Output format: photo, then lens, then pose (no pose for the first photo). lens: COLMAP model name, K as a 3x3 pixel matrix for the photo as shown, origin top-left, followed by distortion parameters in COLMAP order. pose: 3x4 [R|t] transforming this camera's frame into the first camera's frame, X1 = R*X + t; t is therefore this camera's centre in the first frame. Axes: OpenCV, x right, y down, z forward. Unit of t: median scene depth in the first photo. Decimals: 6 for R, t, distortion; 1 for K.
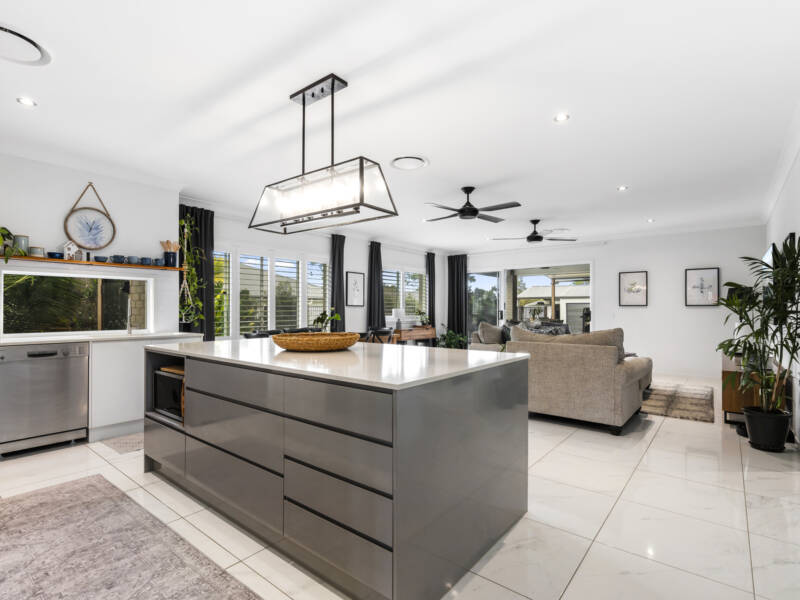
lens RADIAL K [[407.9, 0, 400.5], [0, 407.9, 305.7], [0, 0, 1]] dist [0.000467, -0.000892]
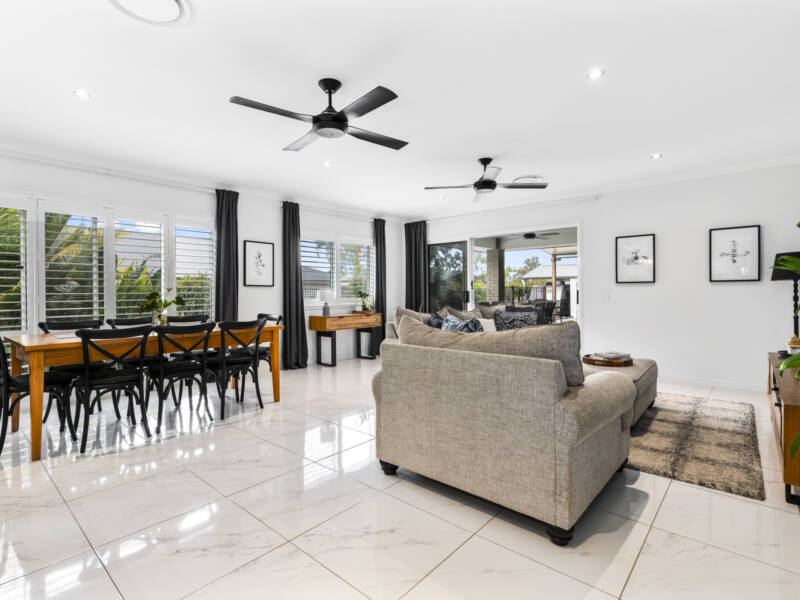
lens RADIAL K [[407.9, 0, 400.3], [0, 407.9, 293.6], [0, 0, 1]] dist [0.000467, -0.000892]
pose [[0.999151, -0.007937, -0.040434, 0.208087], [0.008448, 0.999886, 0.012491, 0.008100], [0.040330, -0.012822, 0.999104, 0.296211]]
